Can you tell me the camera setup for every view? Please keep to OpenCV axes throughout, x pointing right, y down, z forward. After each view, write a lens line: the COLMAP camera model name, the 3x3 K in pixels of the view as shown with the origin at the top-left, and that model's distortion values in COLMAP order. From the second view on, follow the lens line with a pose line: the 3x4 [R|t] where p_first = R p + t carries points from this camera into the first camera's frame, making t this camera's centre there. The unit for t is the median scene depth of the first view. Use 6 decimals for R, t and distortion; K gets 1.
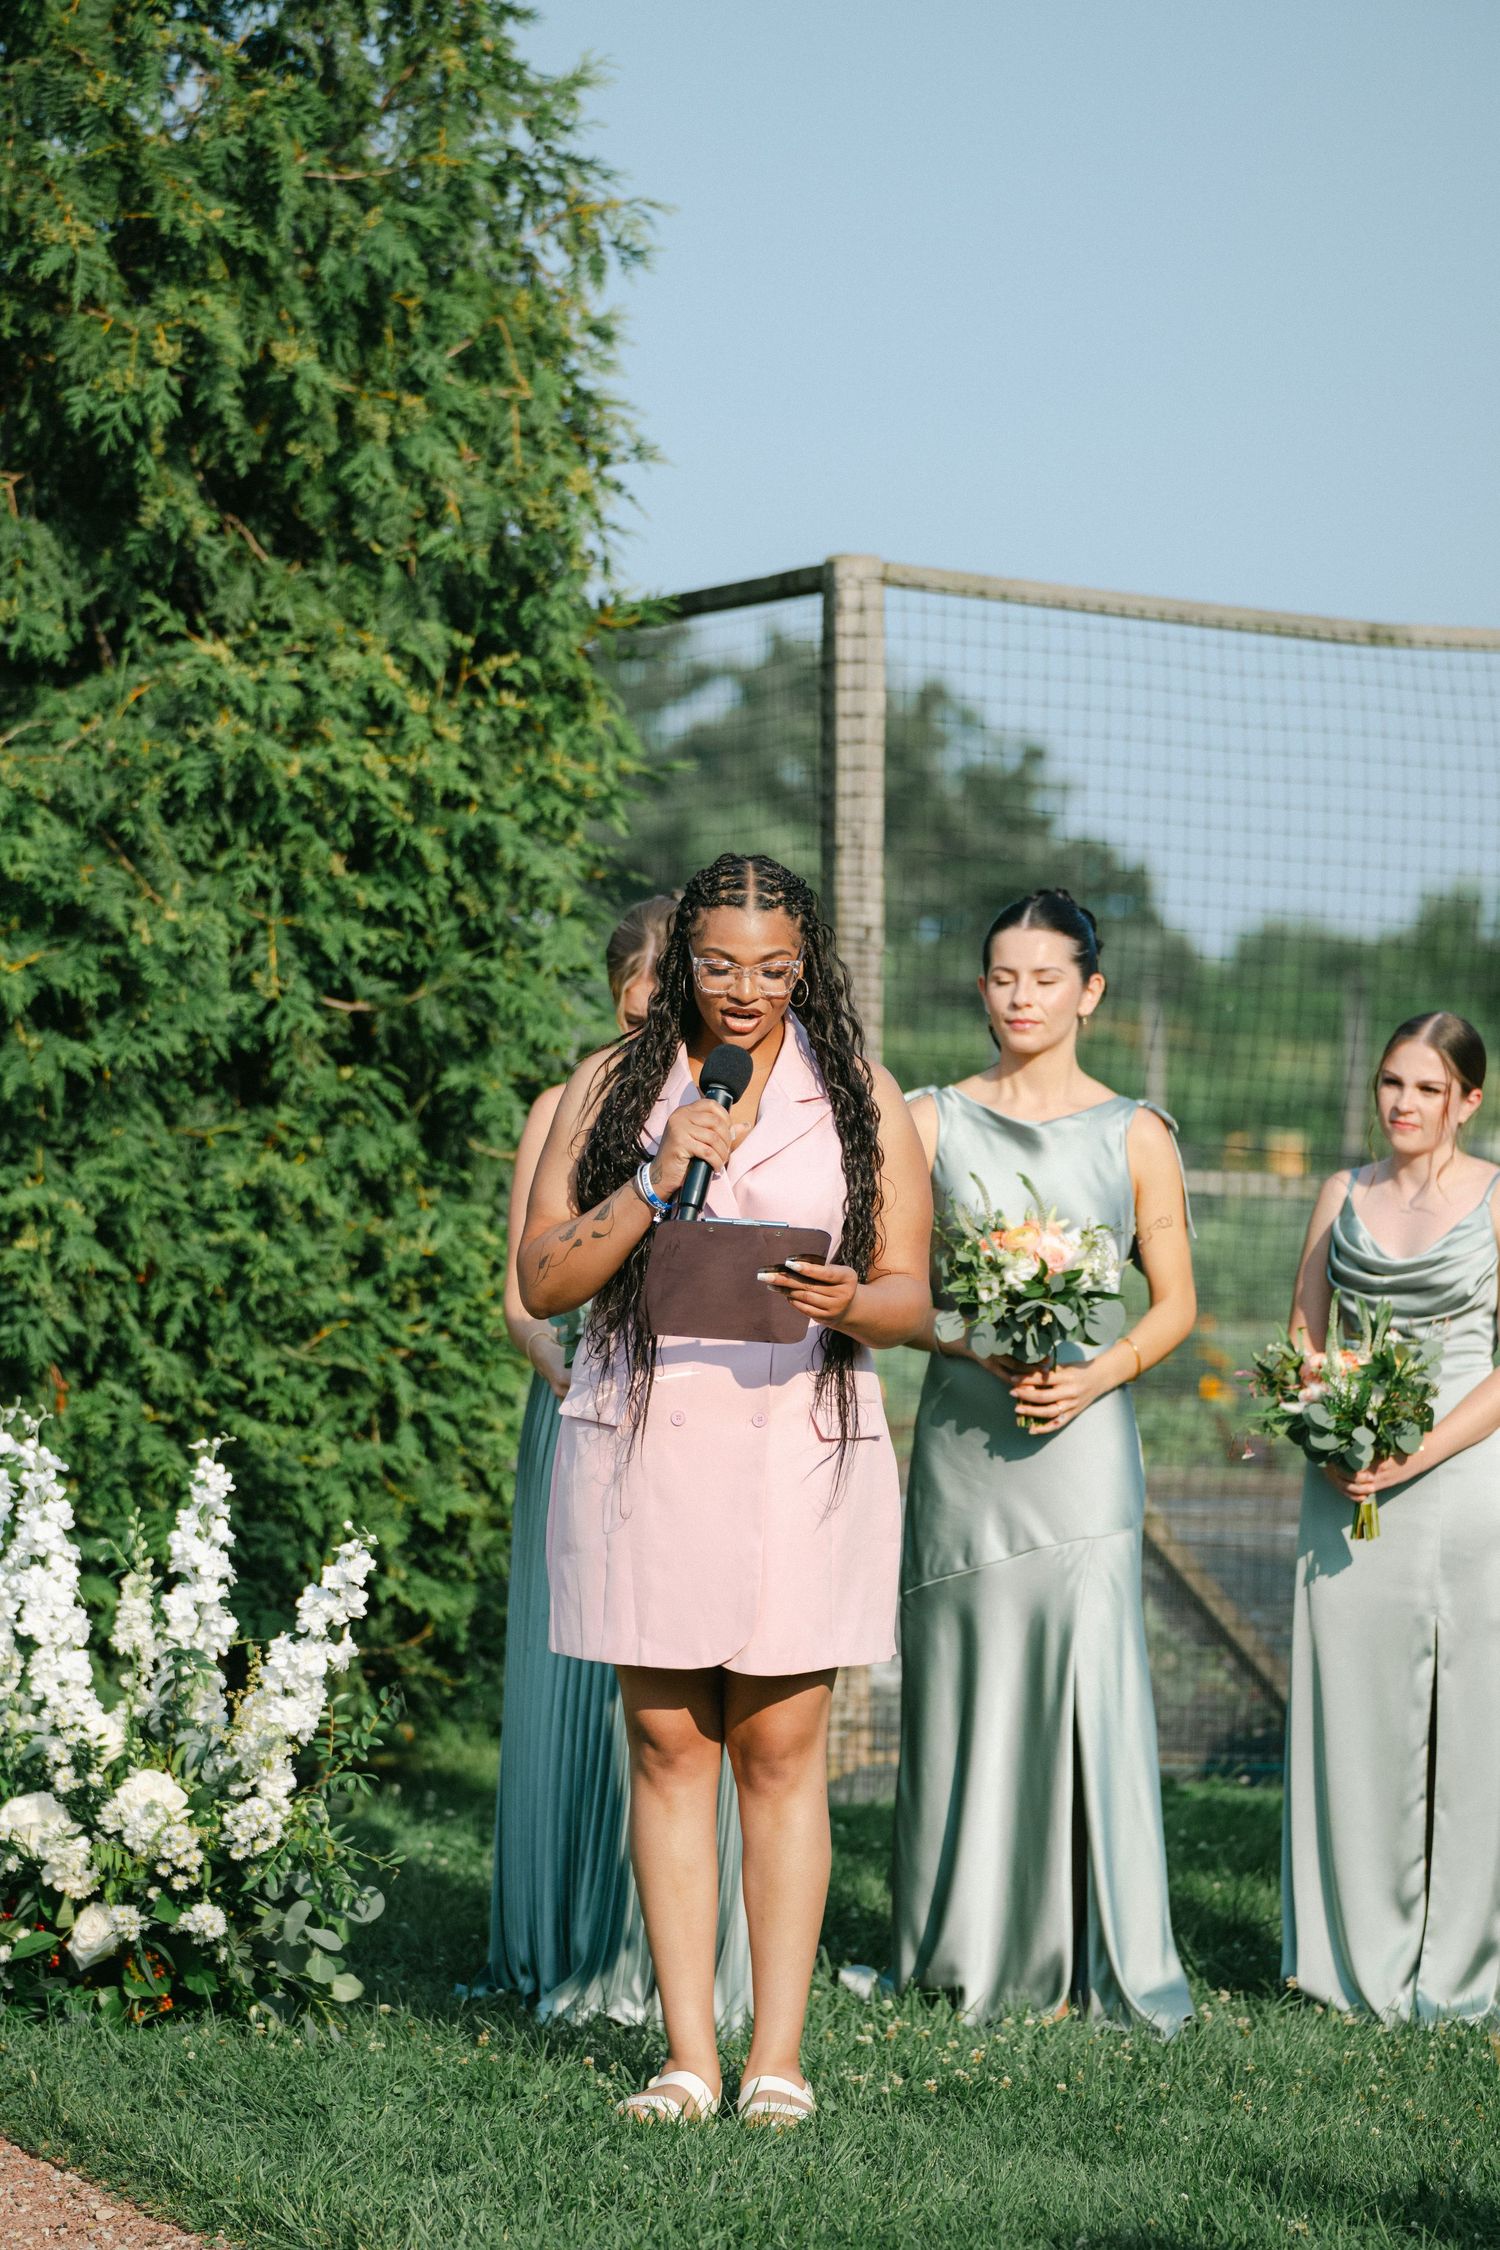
lens RADIAL K [[7674.1, 0, 750.0], [0, 7674.1, 1125.0], [0, 0, 1]] dist [0.197939, 0.959663]
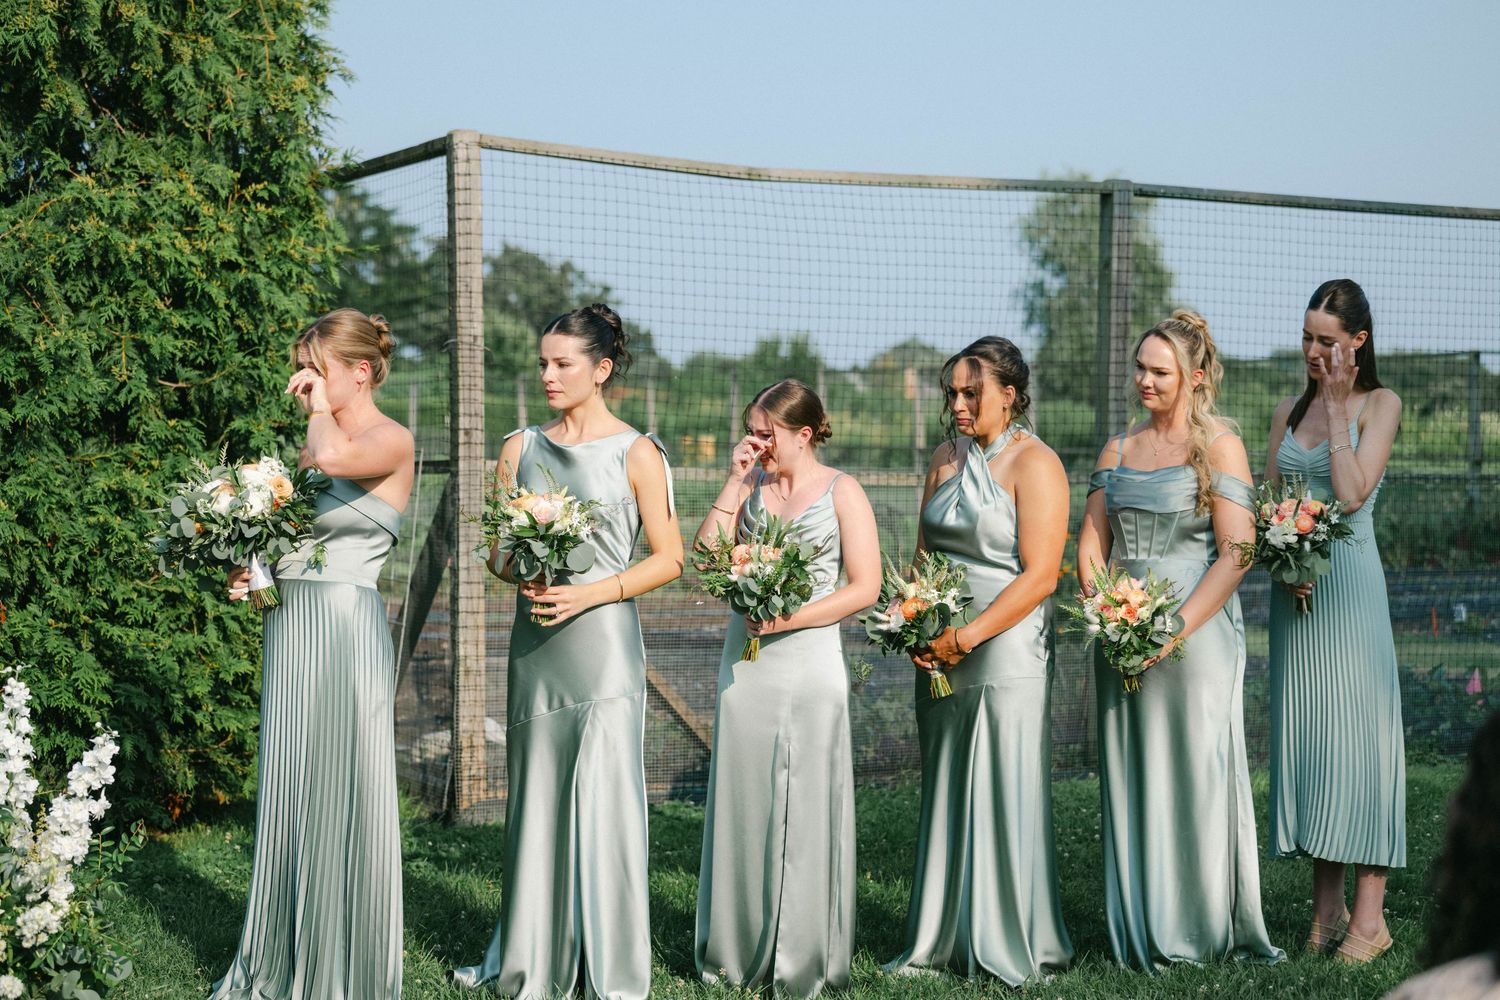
lens RADIAL K [[2942.0, 0, 750.0], [0, 2942.0, 500.0], [0, 0, 1]] dist [-0.025987, -0.072635]
pose [[0.996255, -0.020214, 0.084070, 0.022057], [0.018246, 0.999543, 0.024112, -0.002987], [-0.084519, -0.022488, 0.996168, 0.324013]]
